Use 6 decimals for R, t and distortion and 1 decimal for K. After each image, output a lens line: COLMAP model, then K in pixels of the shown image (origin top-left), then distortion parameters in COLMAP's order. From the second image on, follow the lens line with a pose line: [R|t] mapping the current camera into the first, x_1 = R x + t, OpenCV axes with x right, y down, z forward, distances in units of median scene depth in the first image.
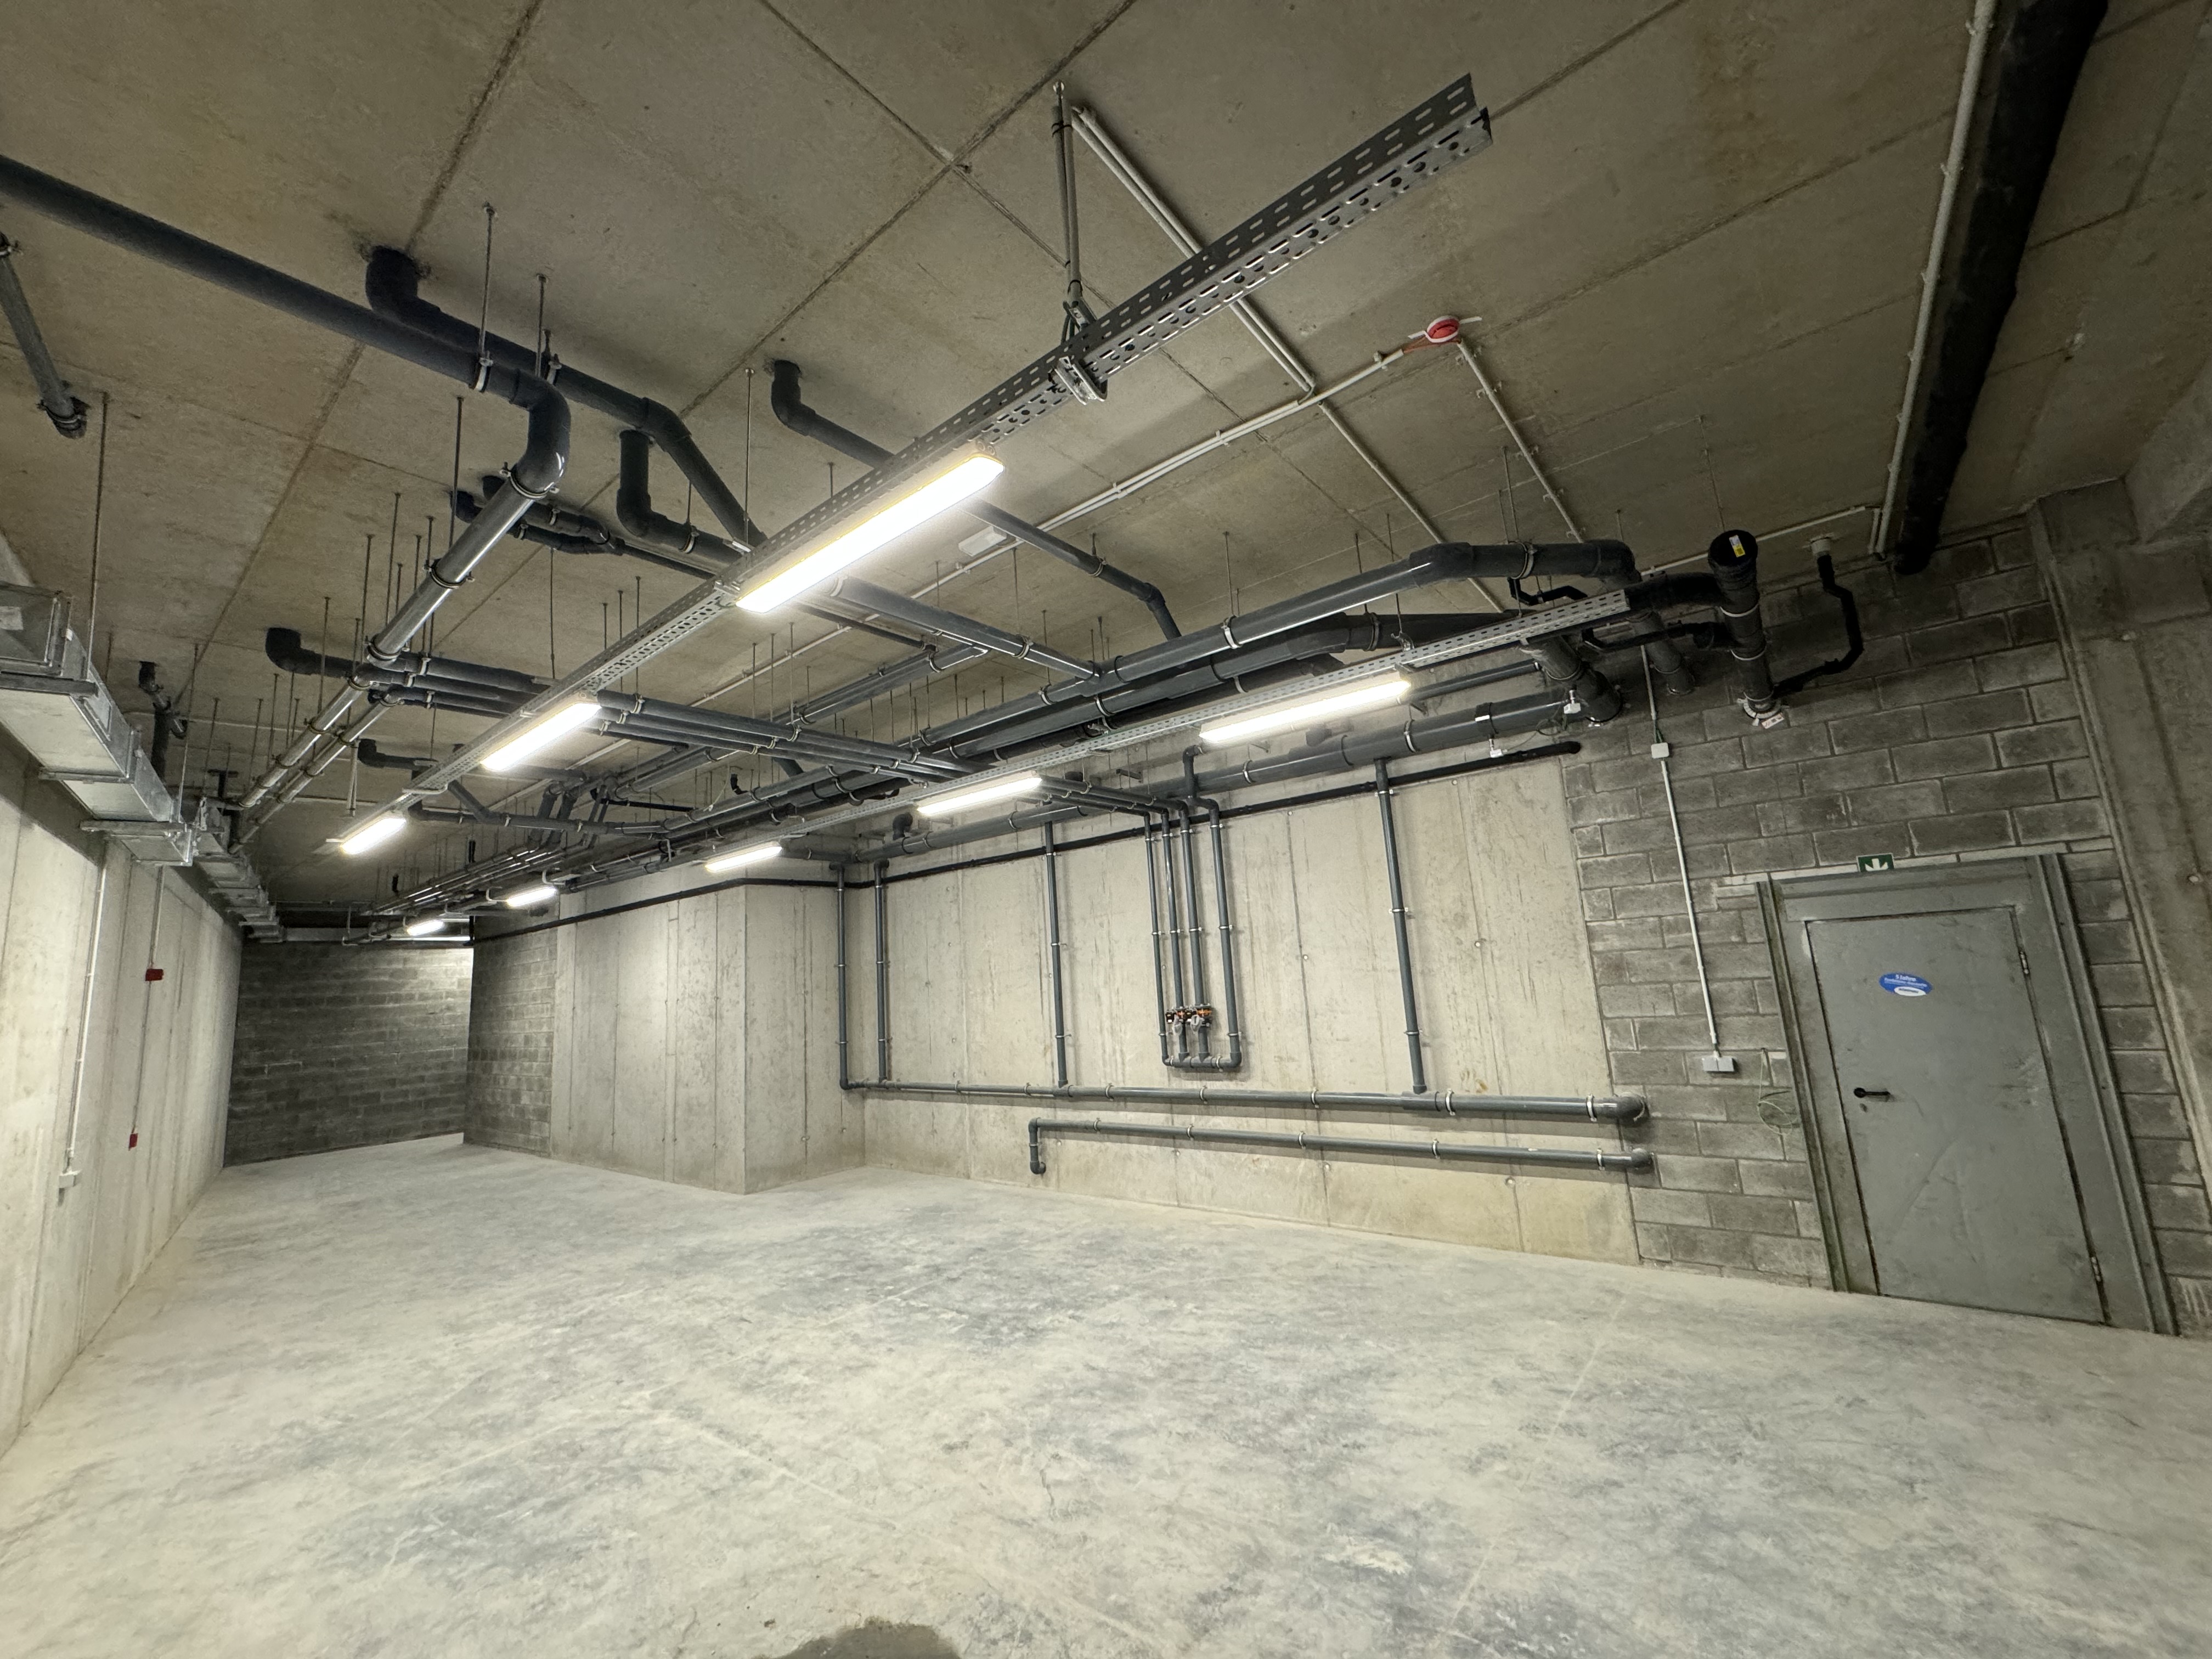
lens RADIAL K [[882.2, 0, 1101.4], [0, 882.2, 836.3], [0, 0, 1]] dist [-0.000226, 0.000490]
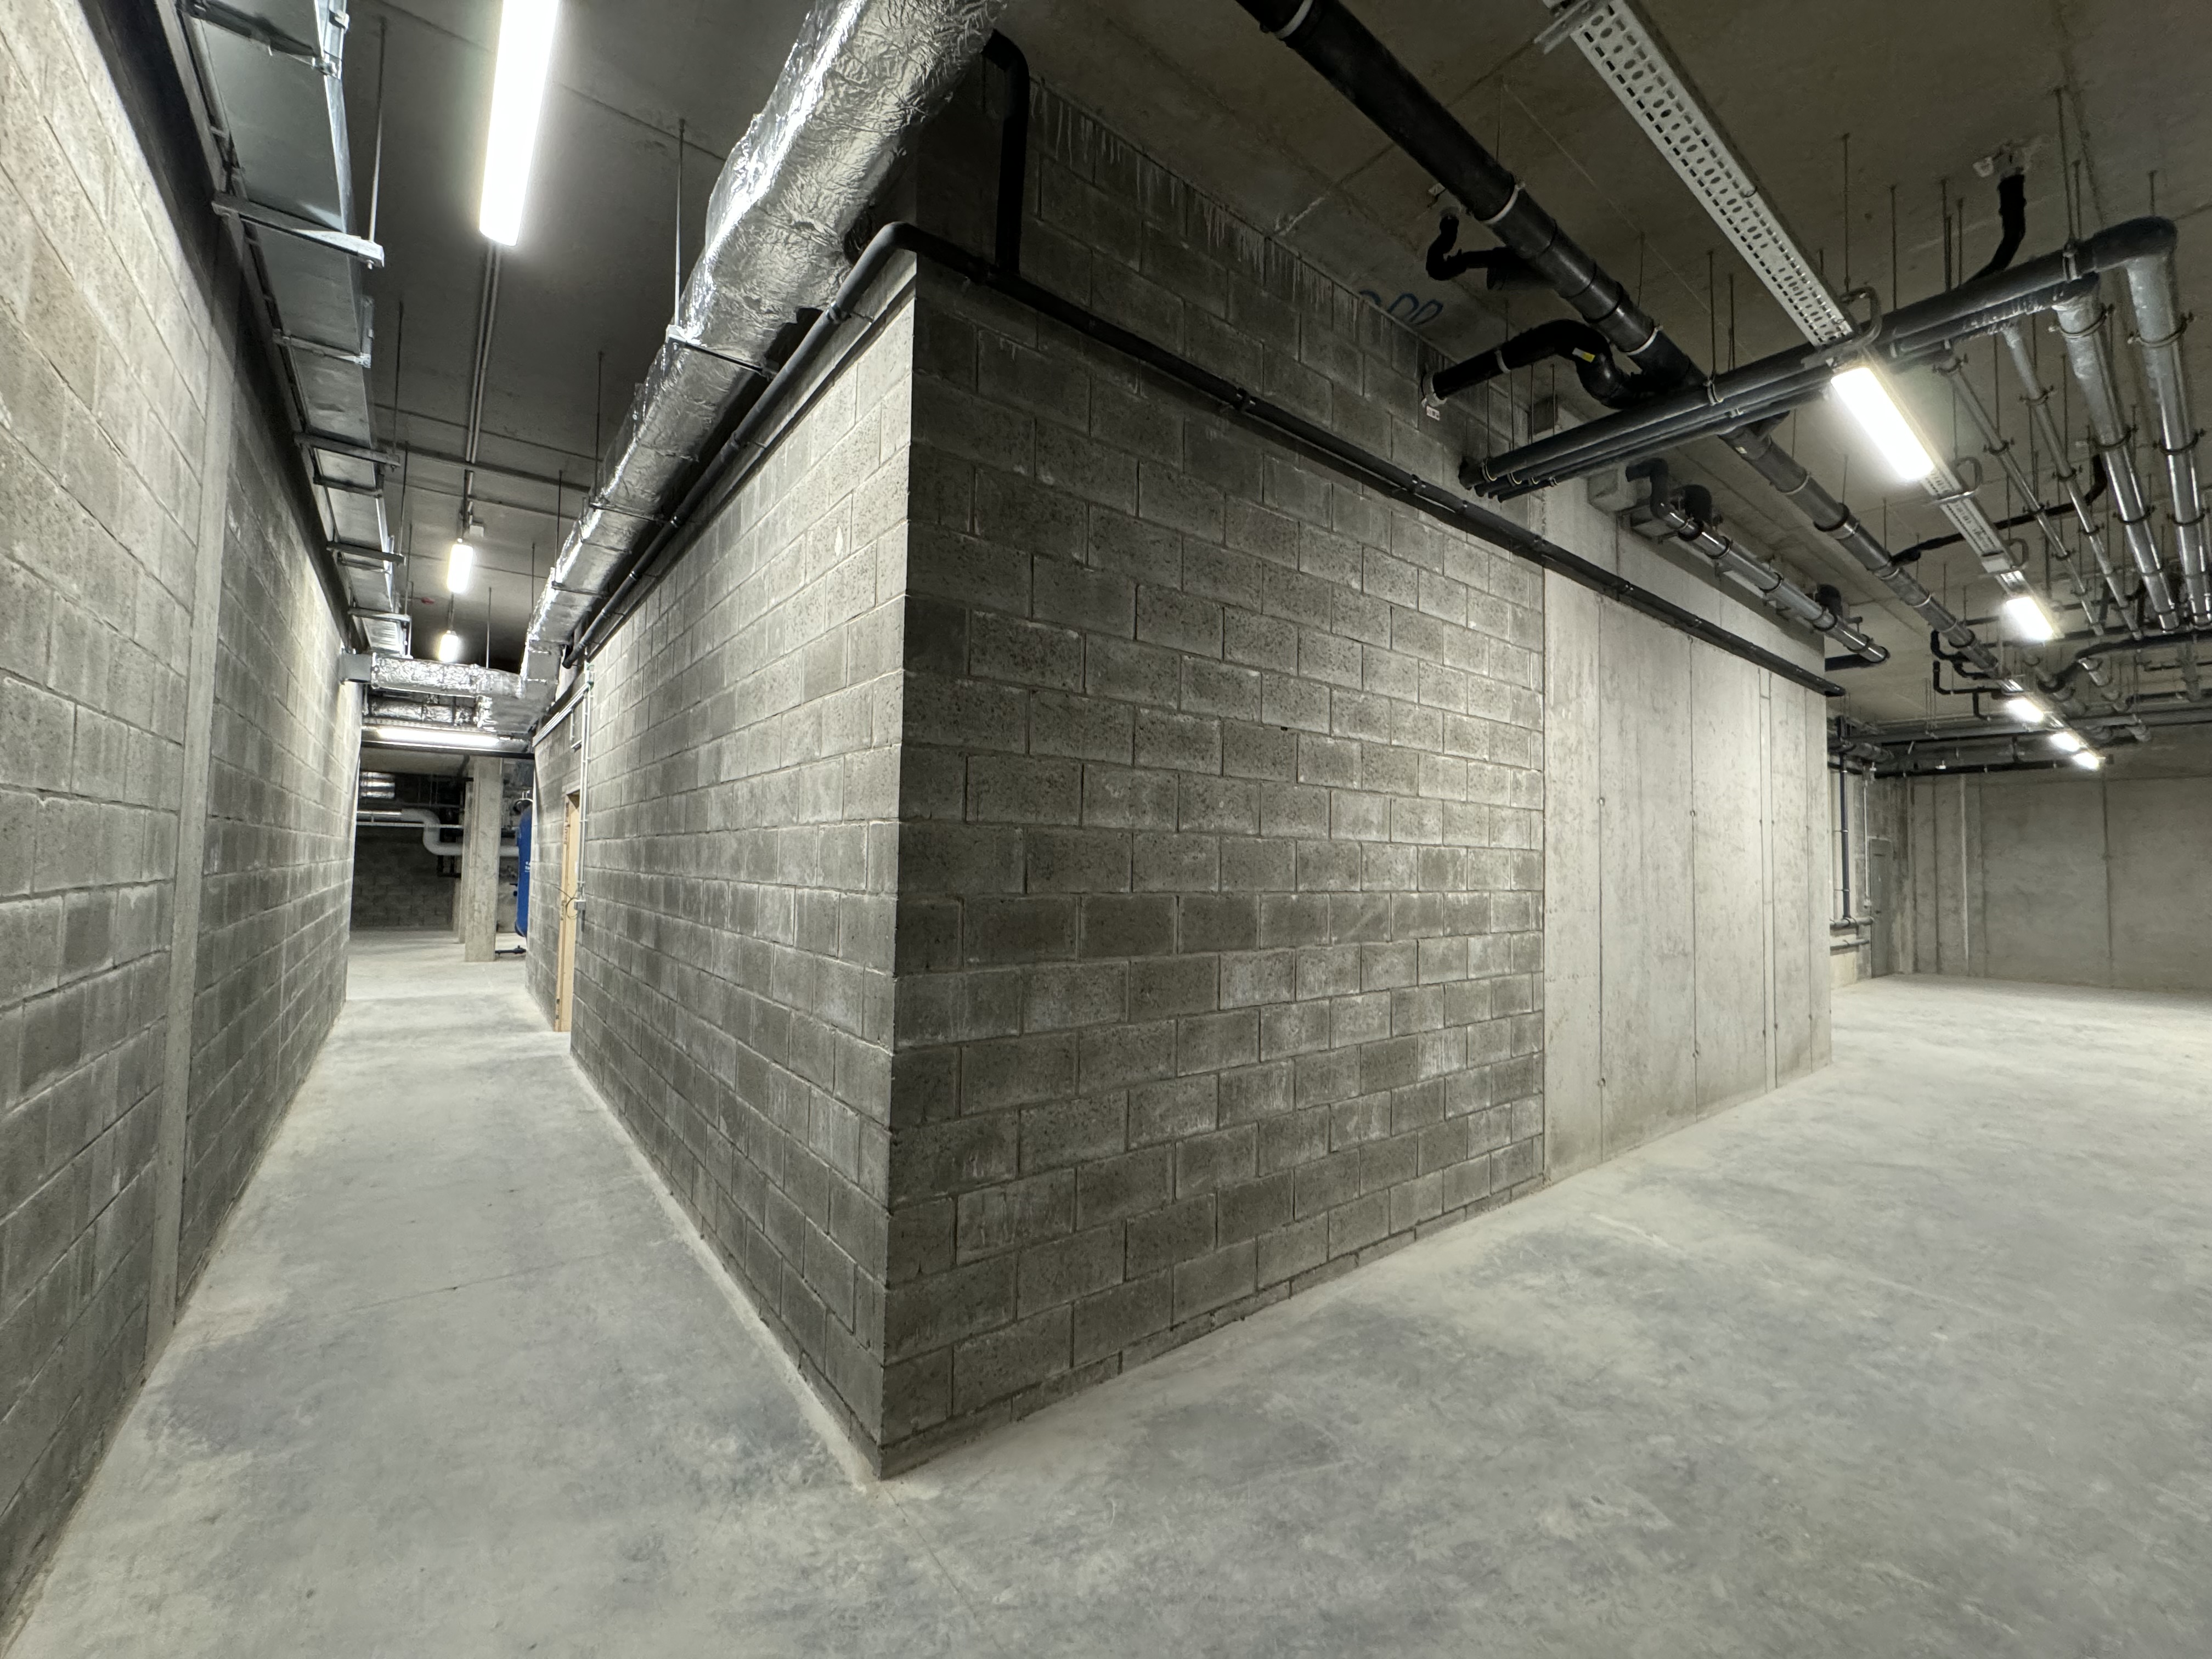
lens RADIAL K [[882.2, 0, 1106.7], [0, 882.2, 821.8], [0, 0, 1]] dist [-0.000226, 0.000490]
pose [[0.221000, 0.110069, 0.969043, -1.011774], [-0.195547, 0.978434, -0.066540, 0.268846], [-0.955469, -0.174788, 0.237758, 1.083684]]
